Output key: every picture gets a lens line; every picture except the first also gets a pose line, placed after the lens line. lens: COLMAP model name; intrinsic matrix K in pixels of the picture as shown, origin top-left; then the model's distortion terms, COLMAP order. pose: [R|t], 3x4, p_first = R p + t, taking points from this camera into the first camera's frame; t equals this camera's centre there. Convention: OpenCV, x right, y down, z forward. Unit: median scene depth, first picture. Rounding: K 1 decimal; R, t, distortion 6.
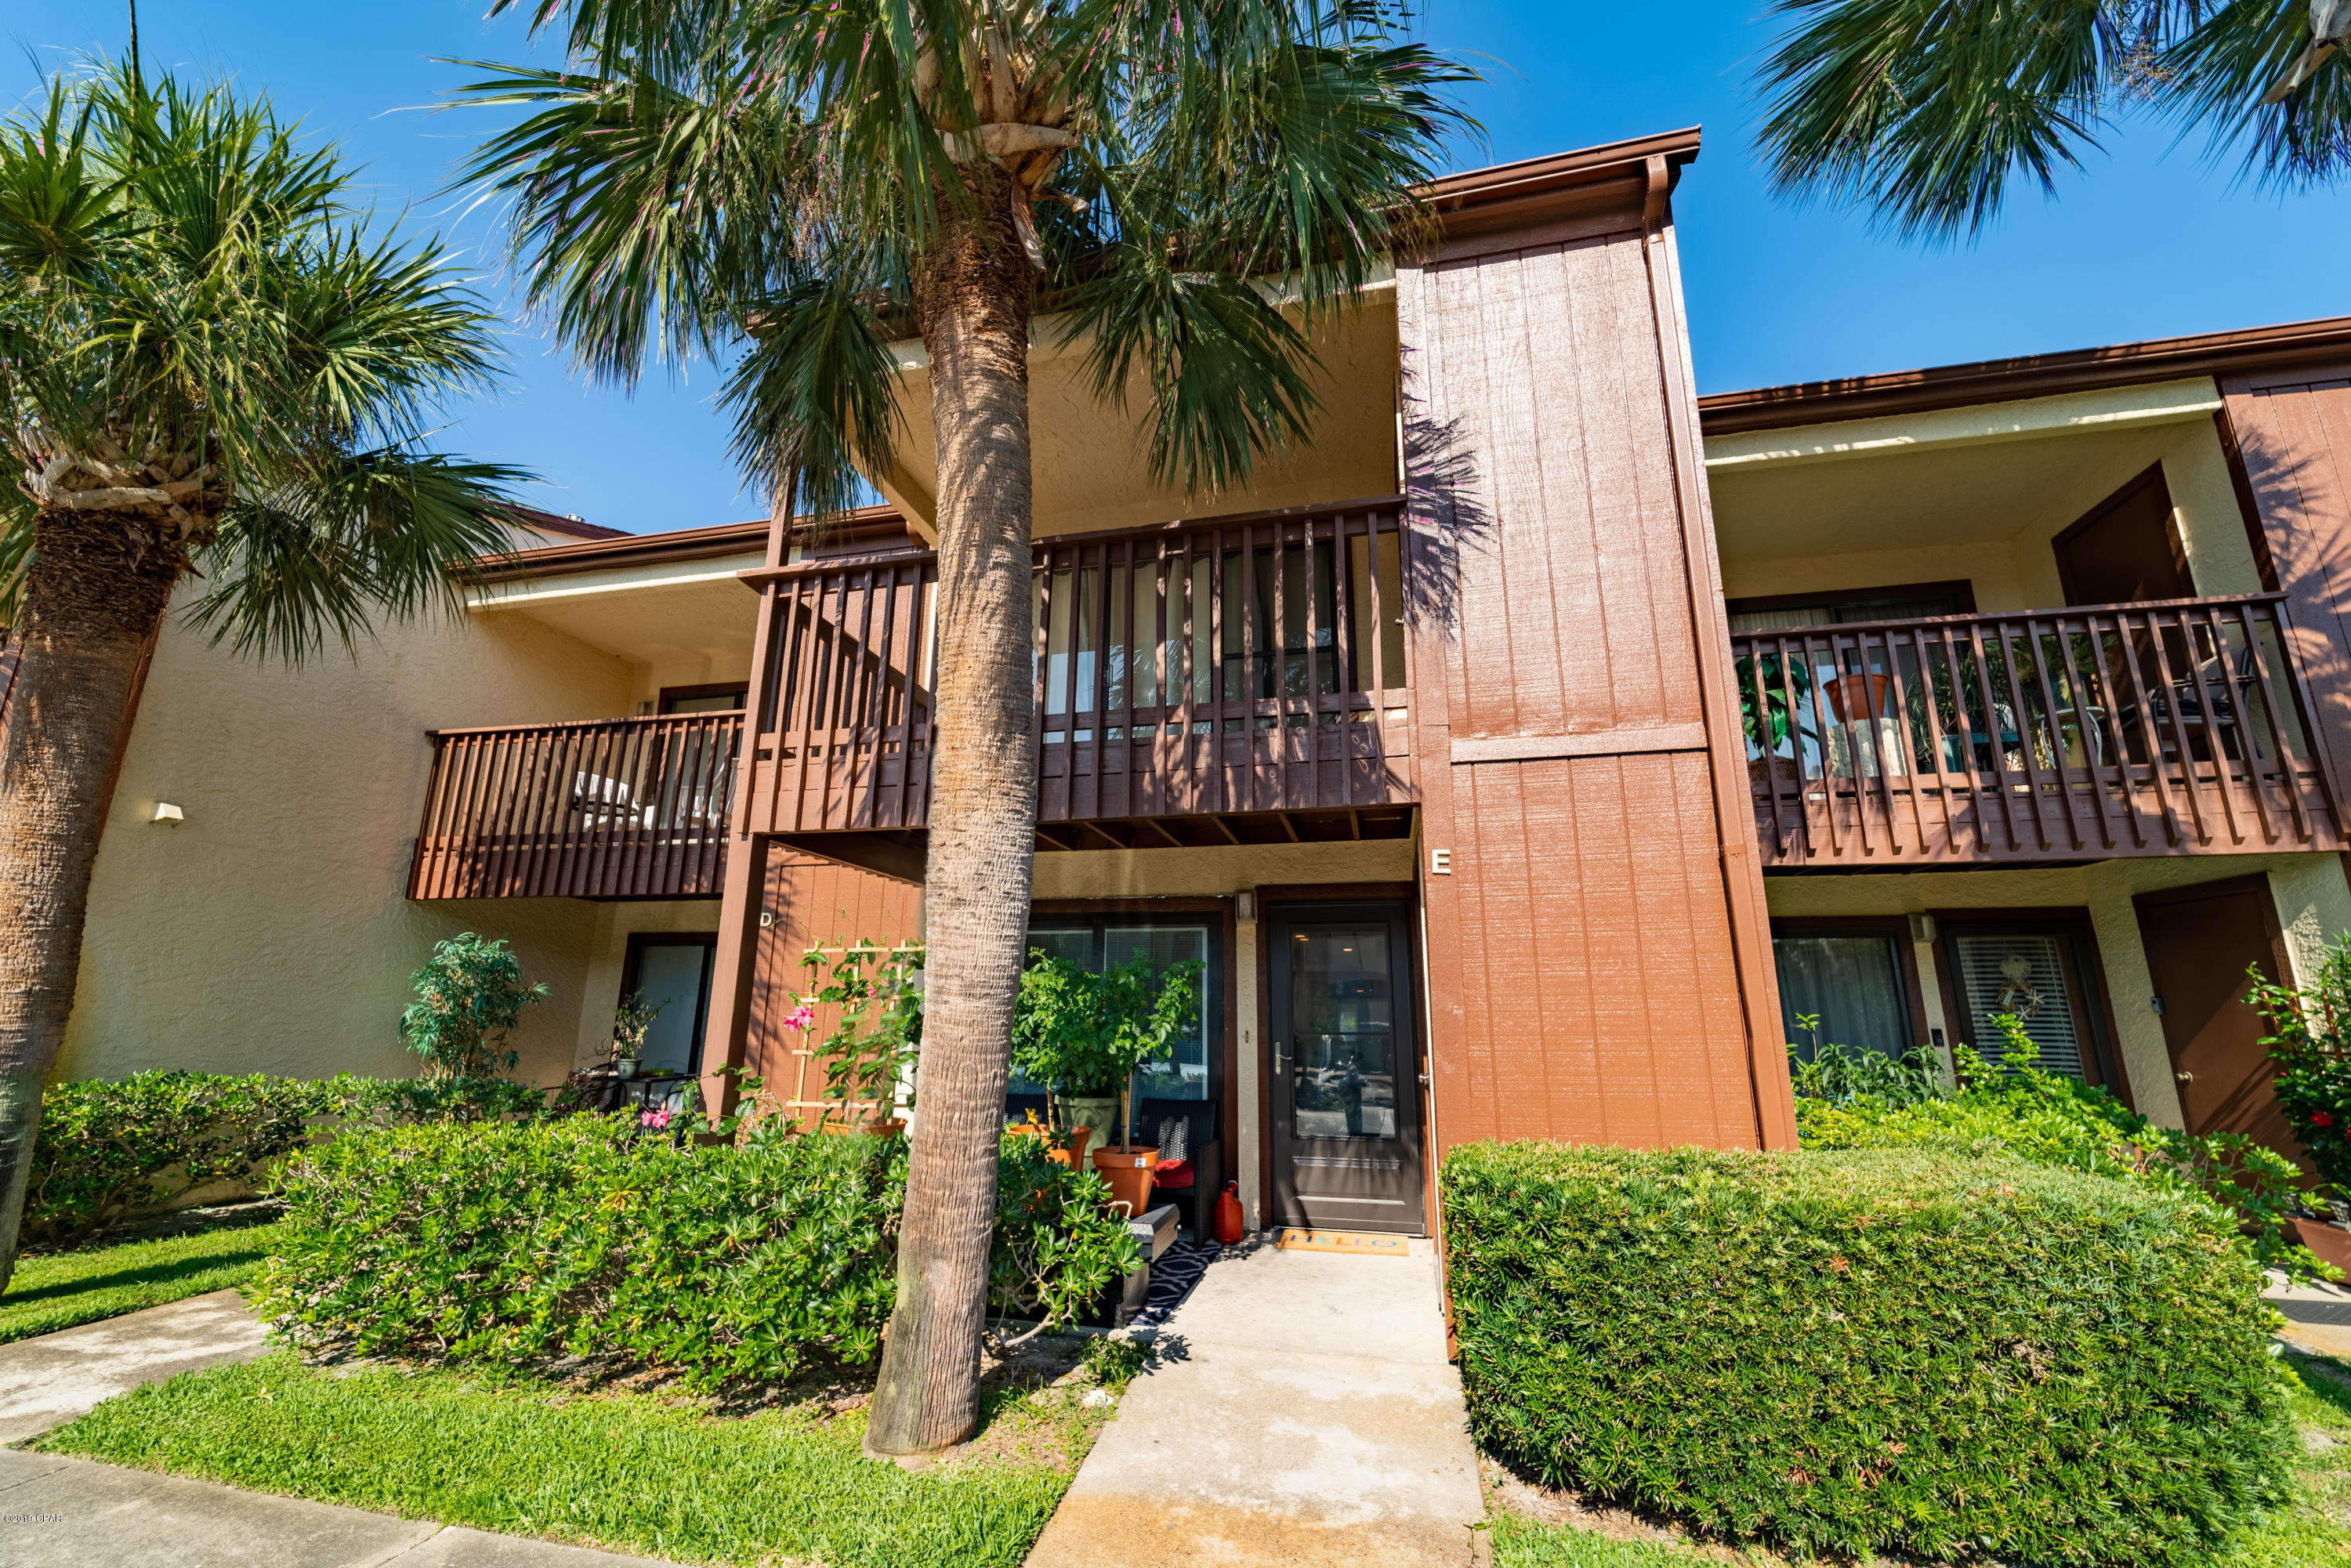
lens RADIAL K [[944.1, 0, 1171.6], [0, 944.1, 792.8], [0, 0, 1]] dist [-0.001285, -0.000518]
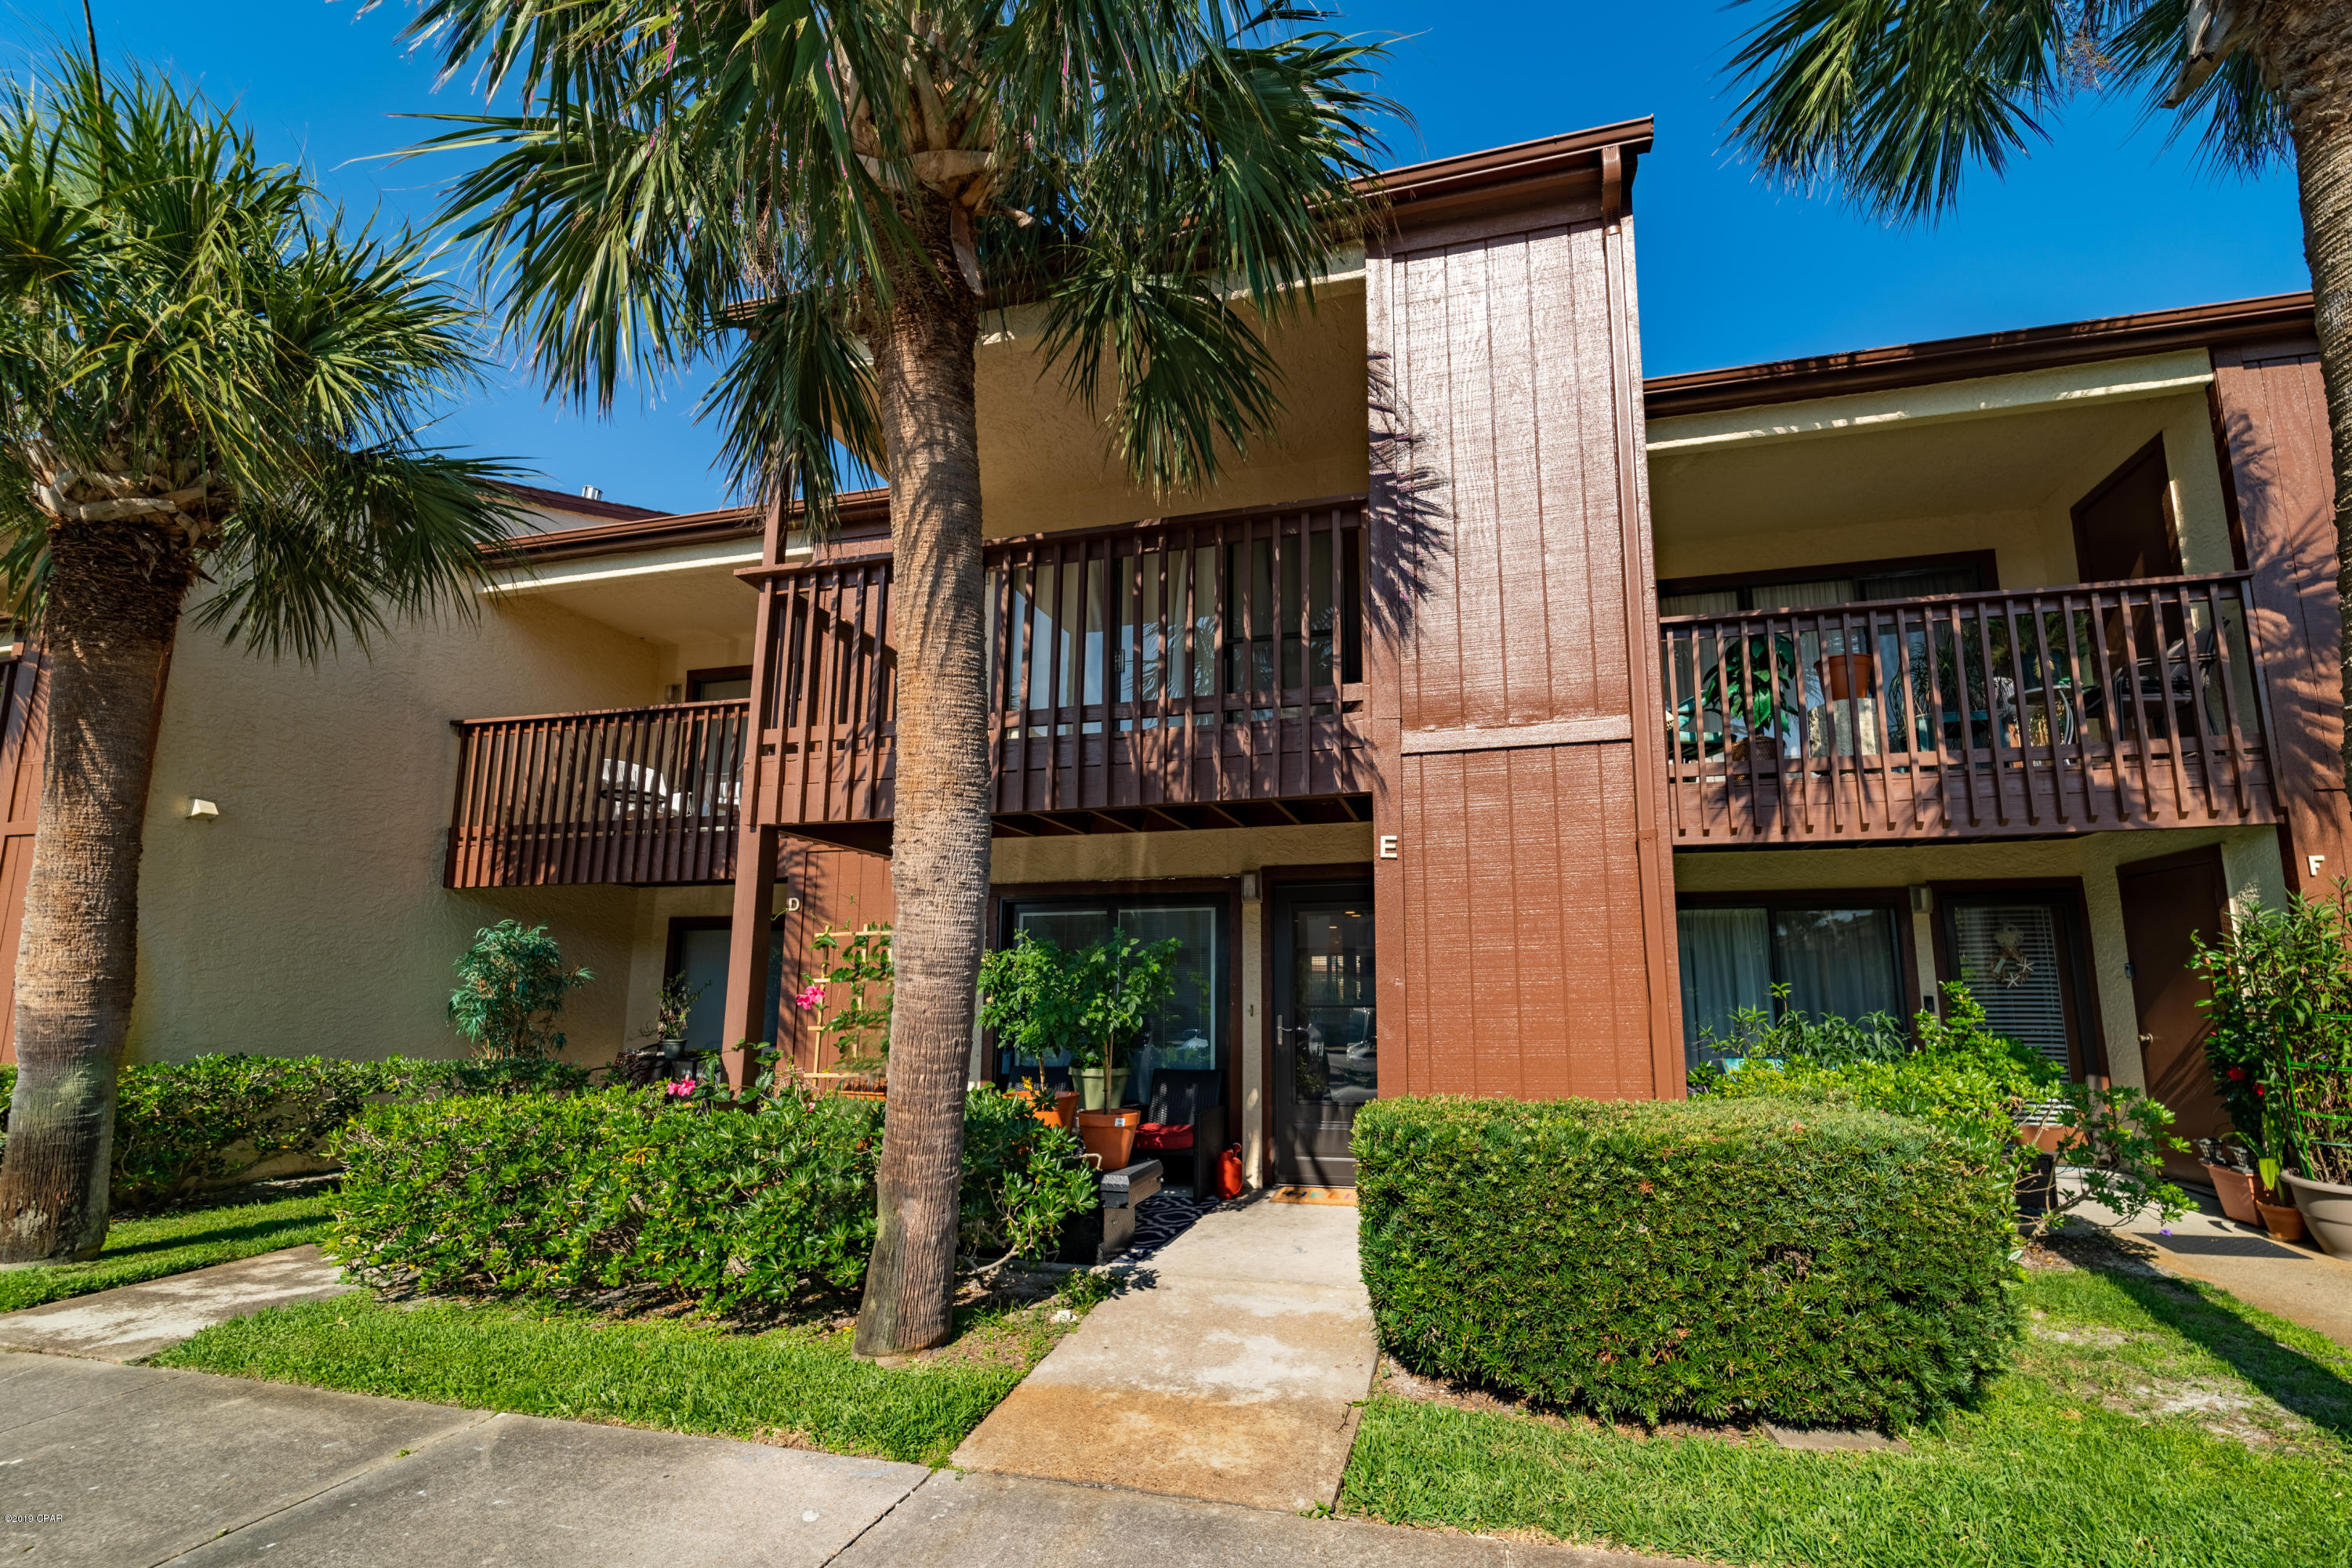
lens RADIAL K [[999.8, 0, 1260.5], [0, 999.8, 848.0], [0, 0, 1]] dist [0.001610, -0.002093]
pose [[0.999931, -0.011529, -0.002051, 0.136272], [0.011664, 0.996142, 0.086981, -0.025996], [0.001040, -0.086999, 0.996208, -0.133255]]
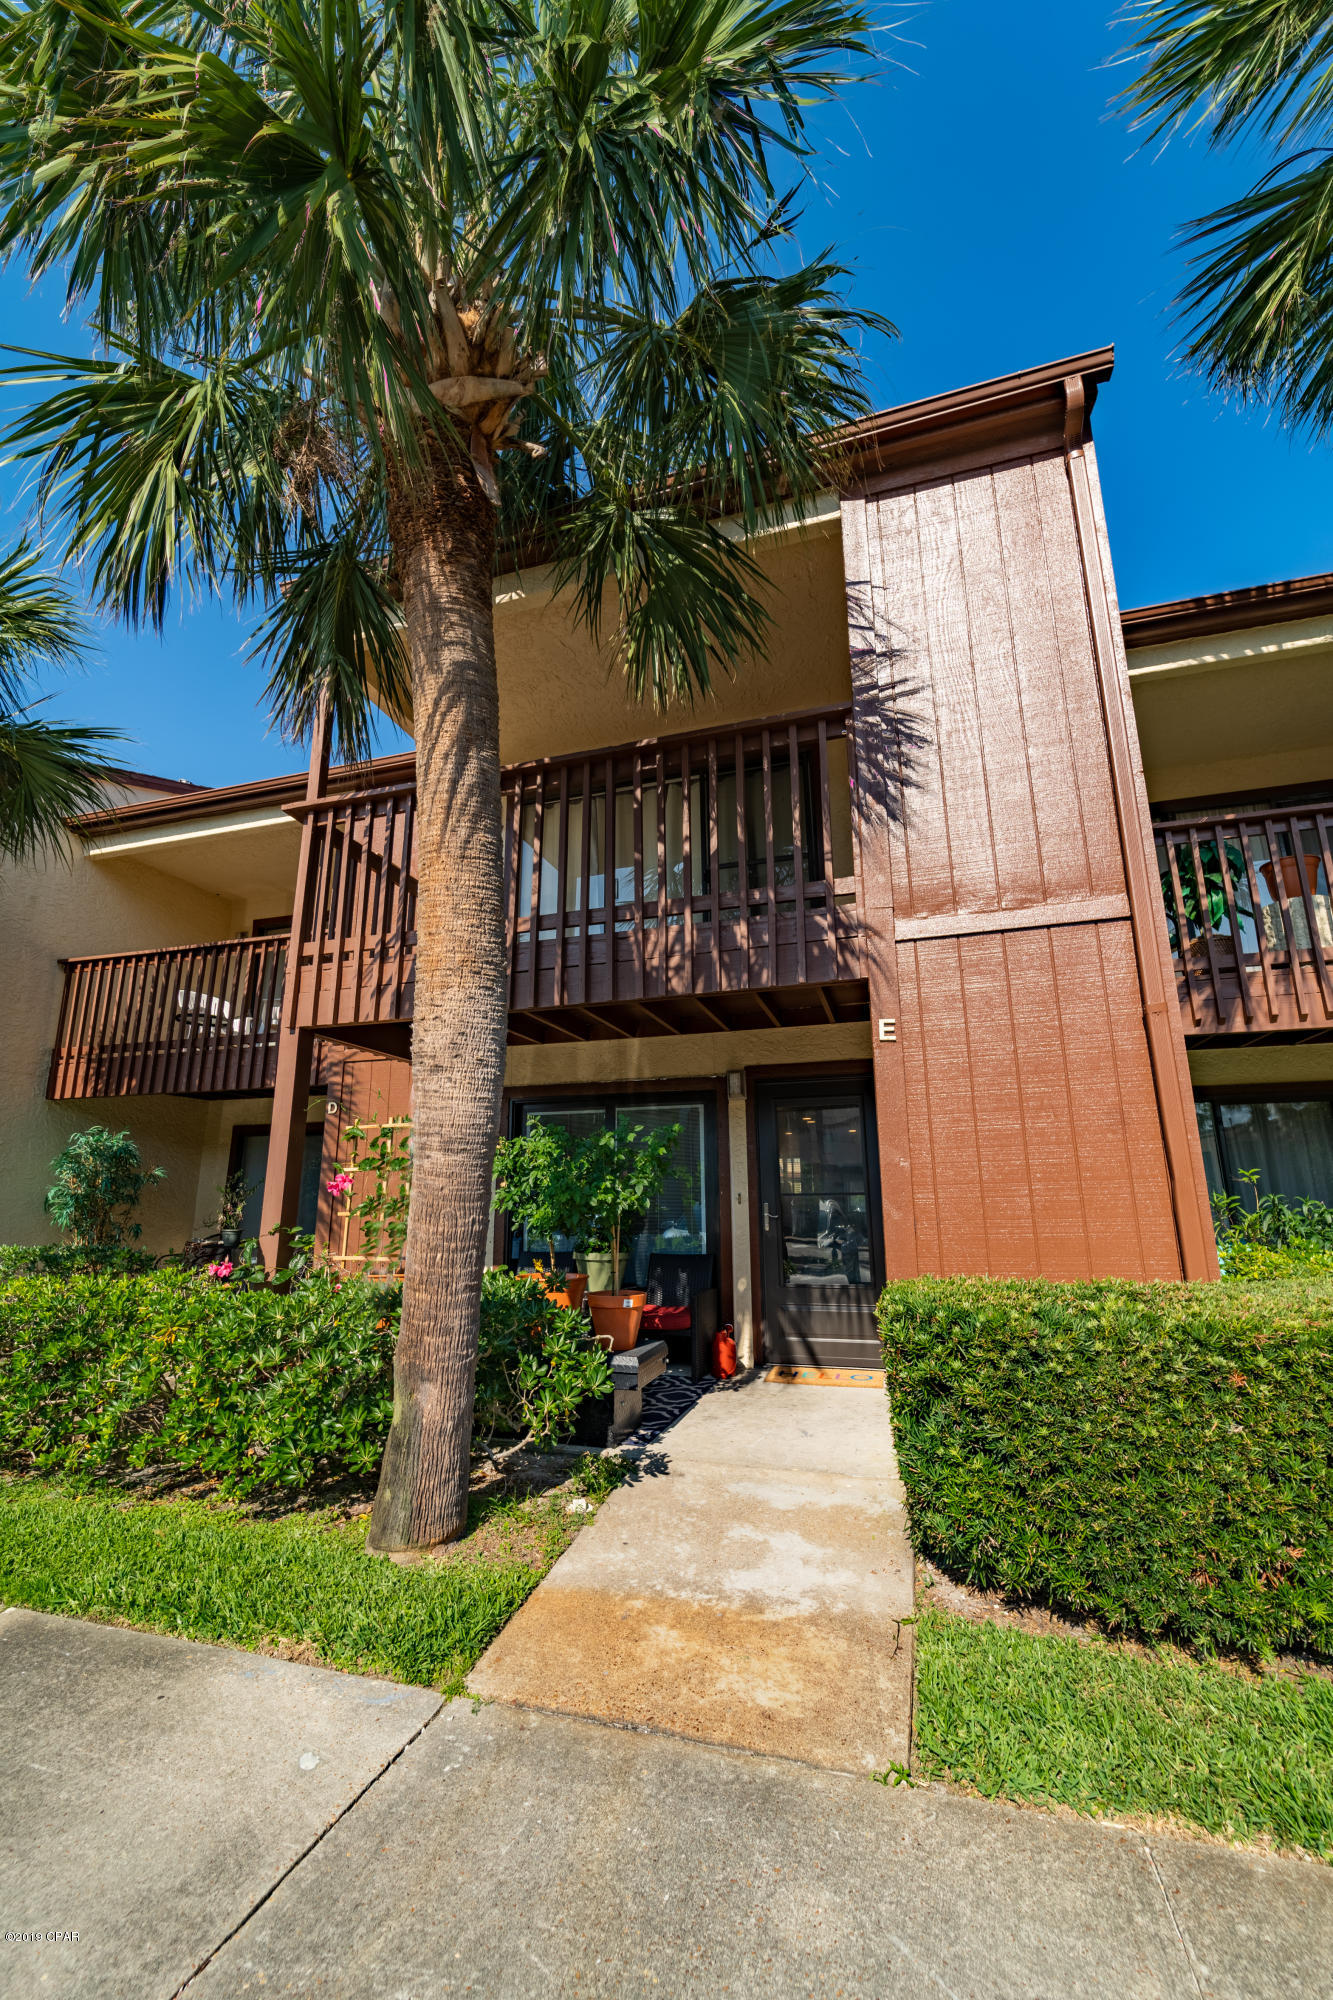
lens RADIAL K [[806.8, 0, 664.2], [0, 806.8, 1015.8], [0, 0, 1]] dist [-0.001432, -0.000441]
pose [[0.997737, -0.029854, -0.060245, 0.078900], [0.030515, 0.999483, 0.010084, 0.037377], [0.059913, -0.011900, 0.998133, 0.037729]]
